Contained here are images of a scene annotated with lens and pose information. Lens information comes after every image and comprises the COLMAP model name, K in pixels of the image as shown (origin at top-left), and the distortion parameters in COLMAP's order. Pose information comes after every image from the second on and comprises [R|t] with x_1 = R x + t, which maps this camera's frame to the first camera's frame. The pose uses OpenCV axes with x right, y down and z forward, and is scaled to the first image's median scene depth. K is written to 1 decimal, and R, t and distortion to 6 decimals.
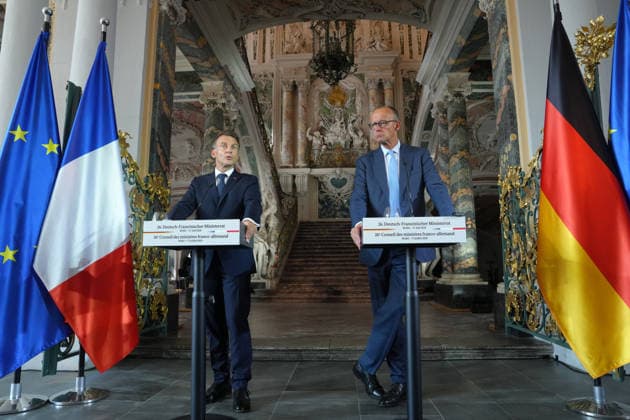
lens RADIAL K [[408.9, 0, 304.4], [0, 408.9, 209.9], [0, 0, 1]] dist [-0.067244, 0.000324]
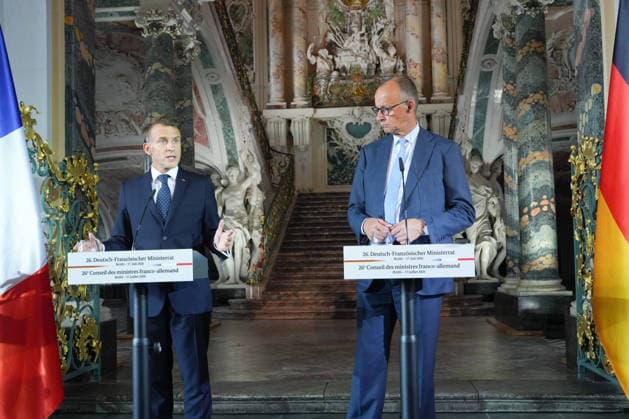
lens RADIAL K [[654.4, 0, 303.5], [0, 654.4, 212.0], [0, 0, 1]] dist [0.020546, -0.001410]
pose [[0.999683, -0.017498, -0.018101, 0.028491], [0.018932, 0.996423, 0.082357, -0.048569], [0.016595, -0.082673, 0.996439, -0.083911]]
